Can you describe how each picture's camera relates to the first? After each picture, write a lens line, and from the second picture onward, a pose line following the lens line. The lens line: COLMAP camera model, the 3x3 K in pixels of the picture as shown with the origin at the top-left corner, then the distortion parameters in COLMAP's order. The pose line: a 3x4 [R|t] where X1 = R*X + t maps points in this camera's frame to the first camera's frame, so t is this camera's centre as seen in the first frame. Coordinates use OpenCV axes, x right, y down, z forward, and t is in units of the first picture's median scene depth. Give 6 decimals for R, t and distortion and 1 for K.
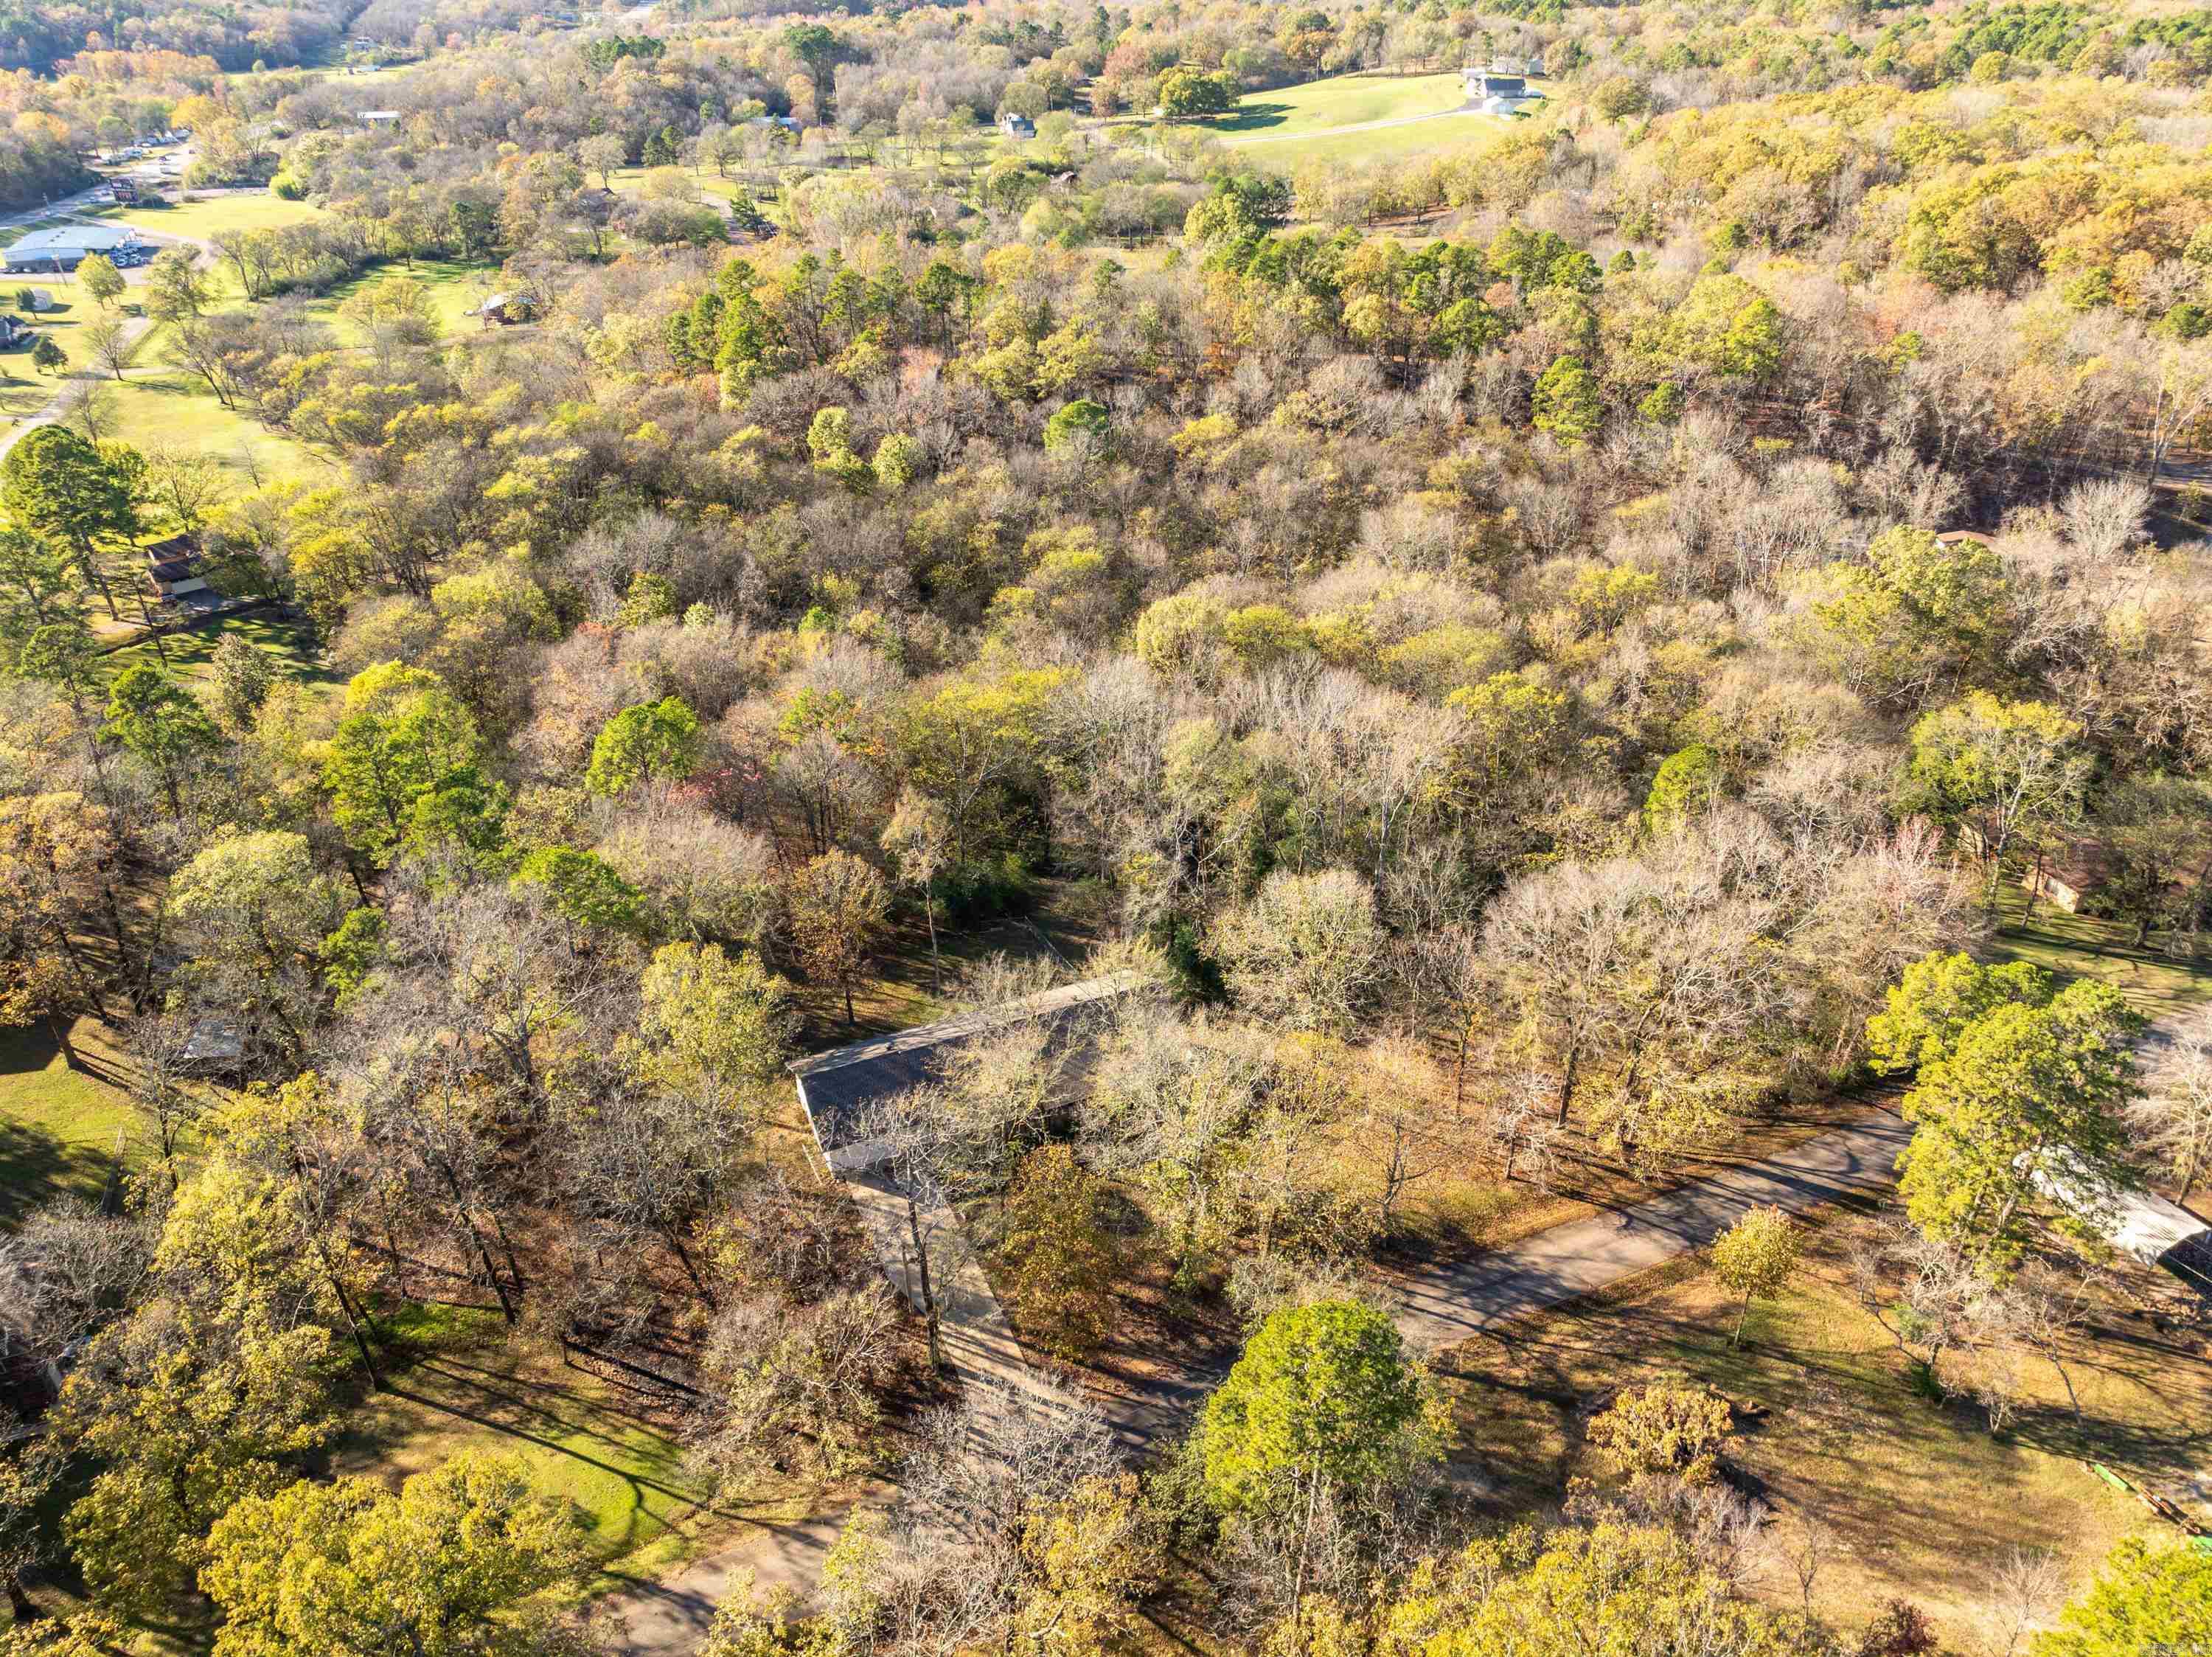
lens RADIAL K [[1568.3, 0, 1128.7], [0, 1568.3, 798.2], [0, 0, 1]] dist [-0.034332, 0.022086]
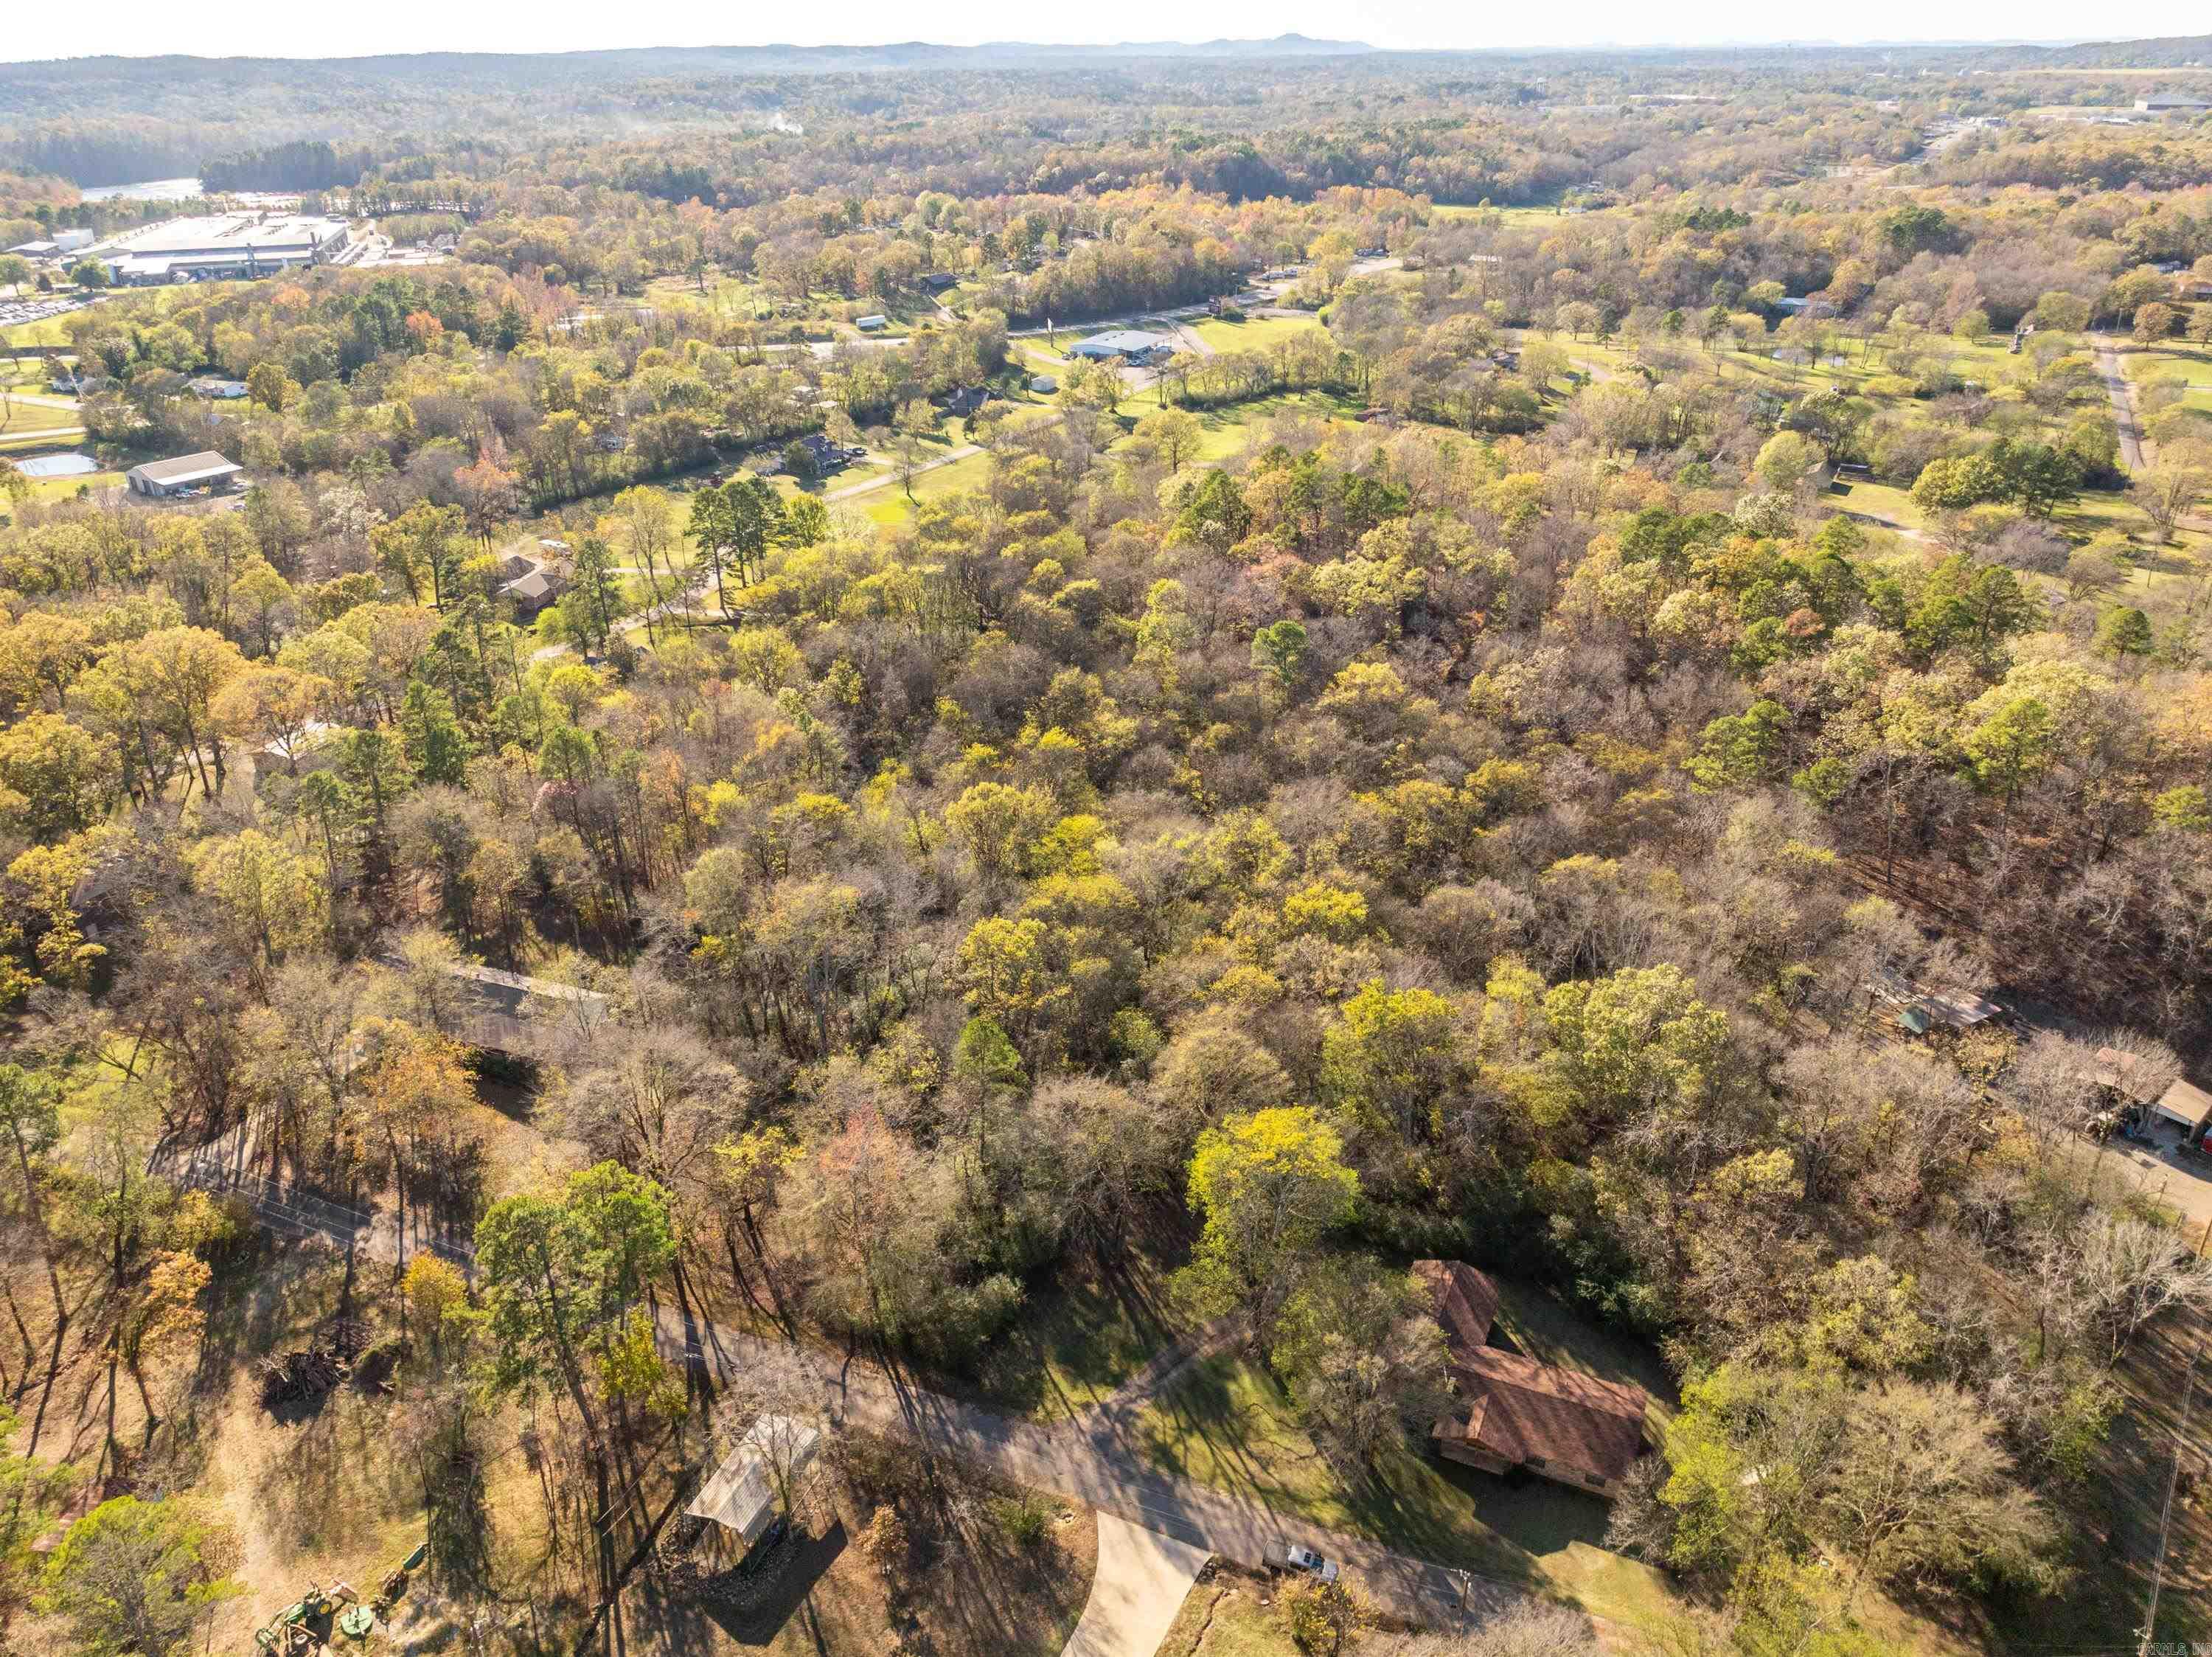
lens RADIAL K [[1593.5, 0, 1138.8], [0, 1593.5, 829.1], [0, 0, 1]] dist [-0.034481, 0.020019]
pose [[0.695253, 0.313358, -0.646862, 0.598561], [-0.348124, 0.934167, 0.078370, -0.151687], [0.628835, 0.170701, 0.758570, 0.101783]]
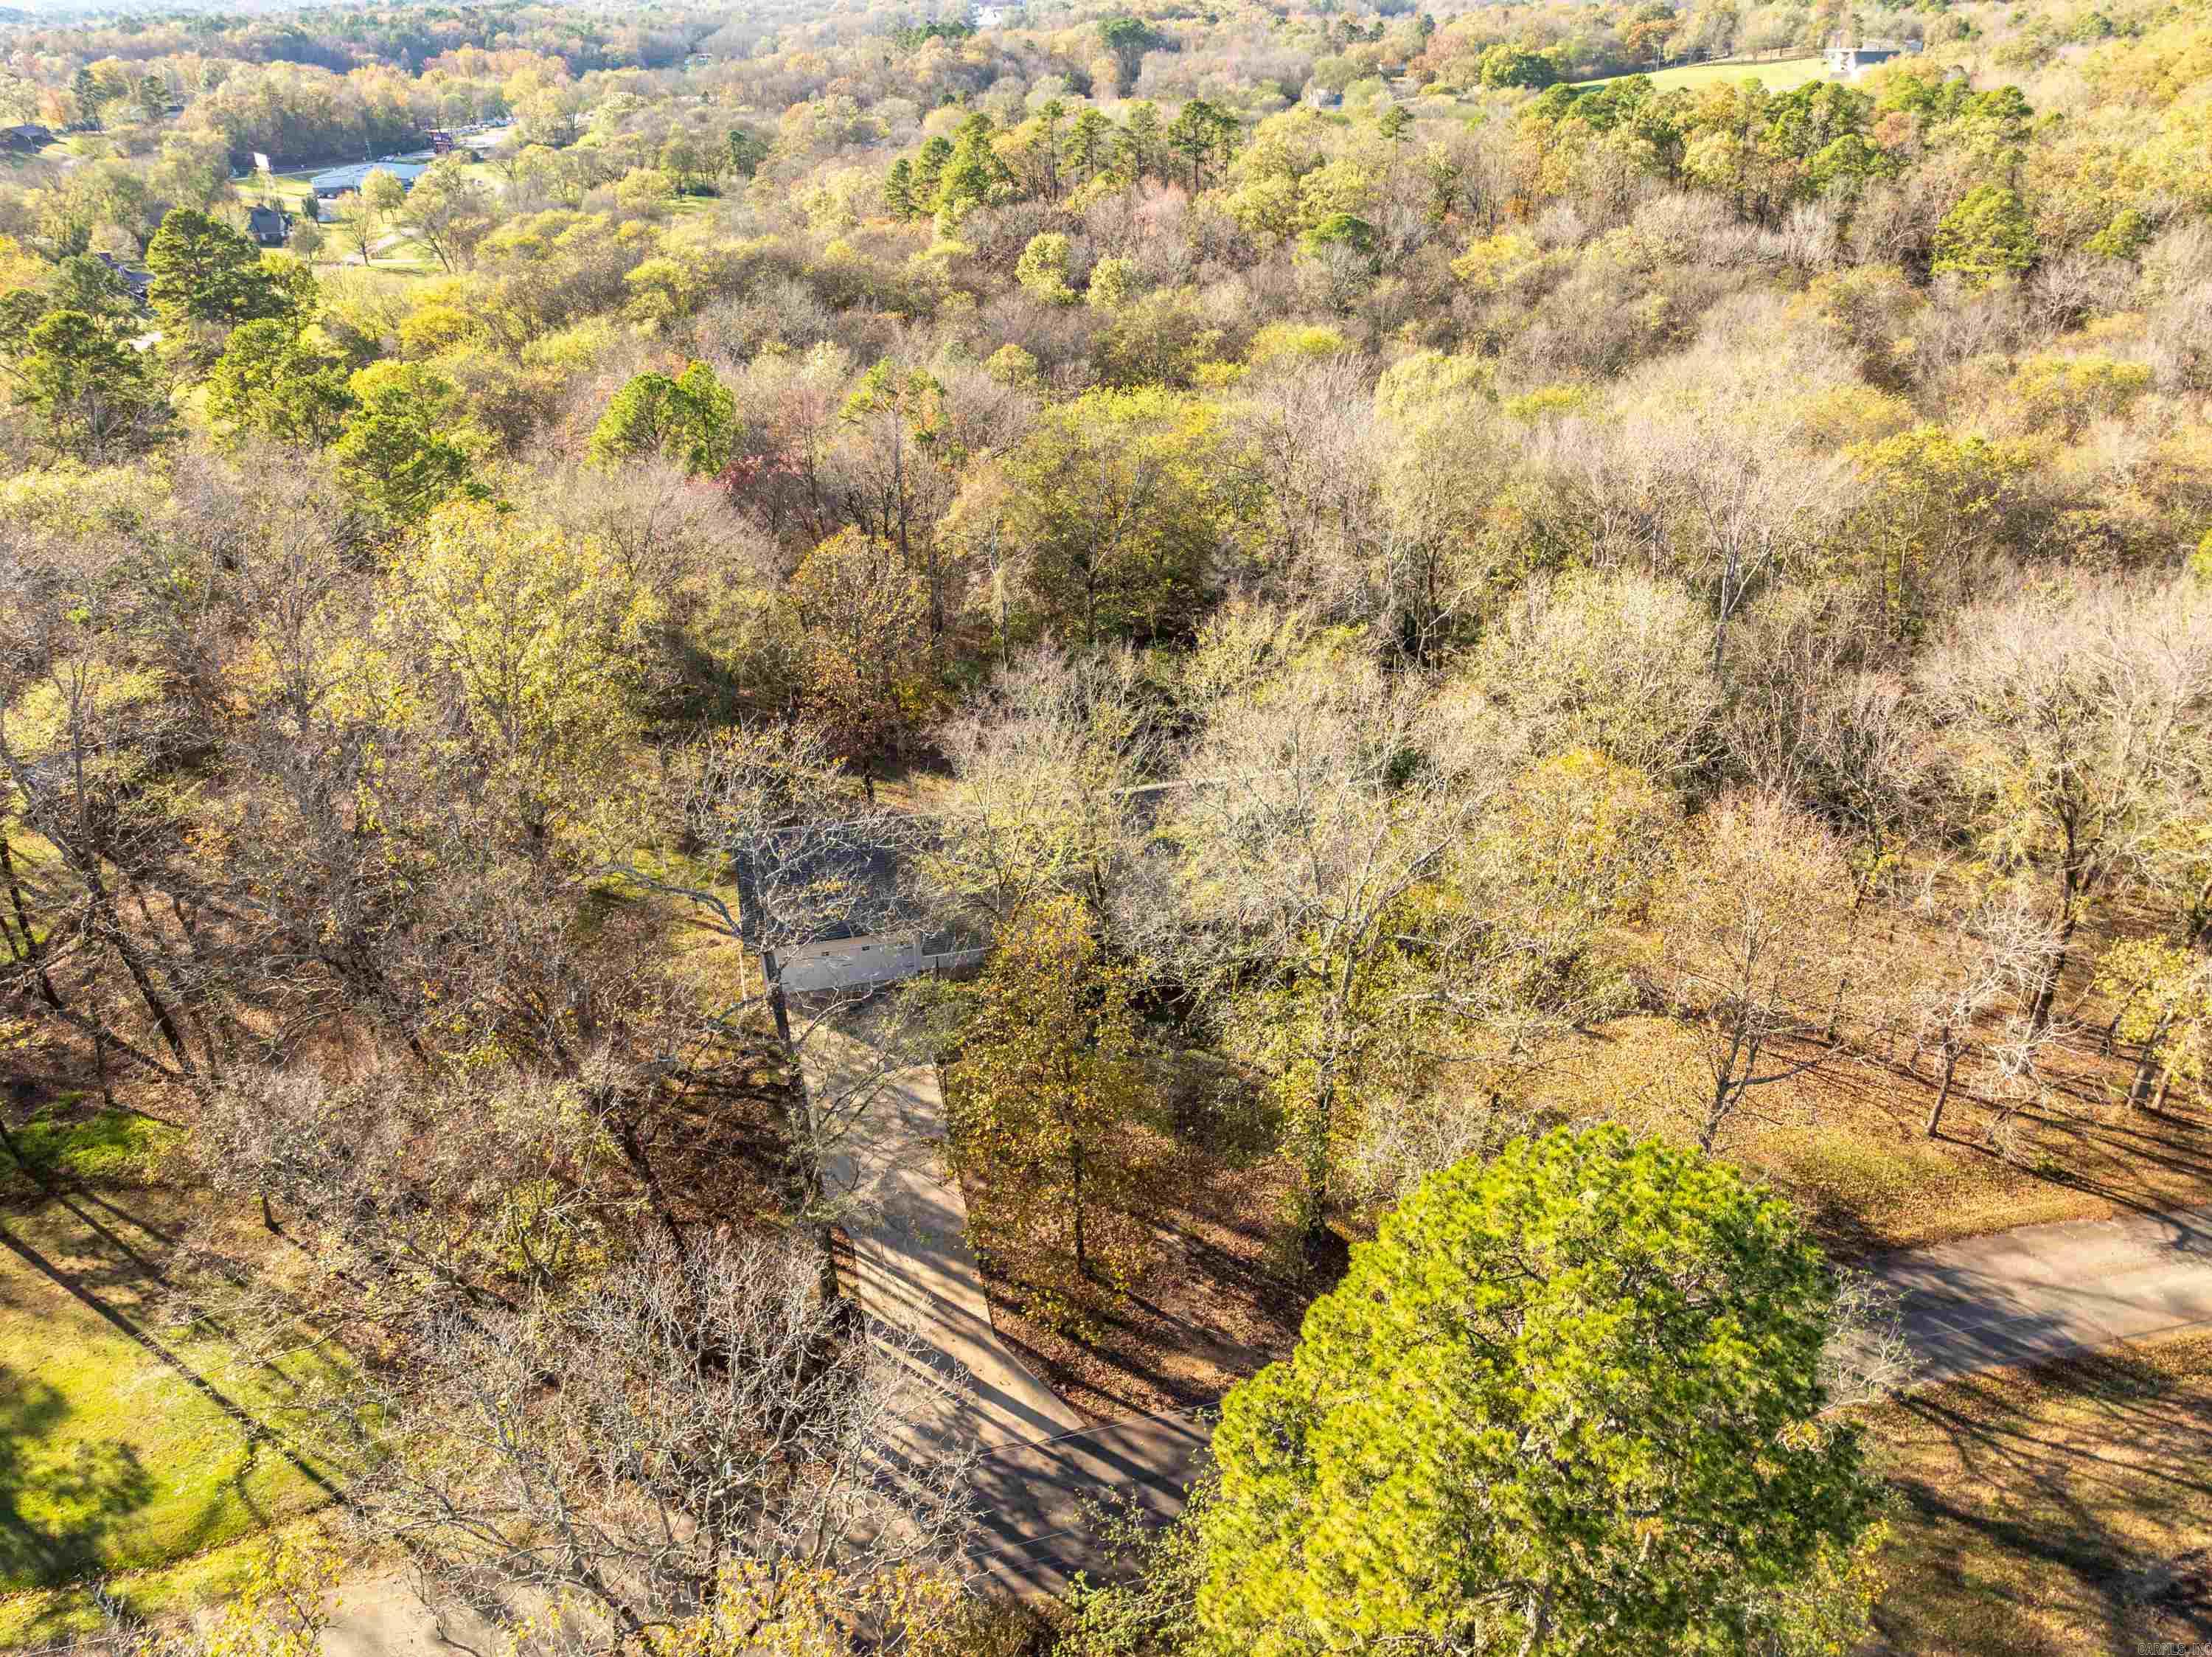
lens RADIAL K [[1568.3, 0, 1128.7], [0, 1568.3, 798.2], [0, 0, 1]] dist [-0.034332, 0.022086]
pose [[0.981631, 0.082352, -0.172100, 0.022454], [-0.089663, 0.995352, -0.035136, 0.075851], [0.168407, 0.049922, 0.984453, 0.184014]]
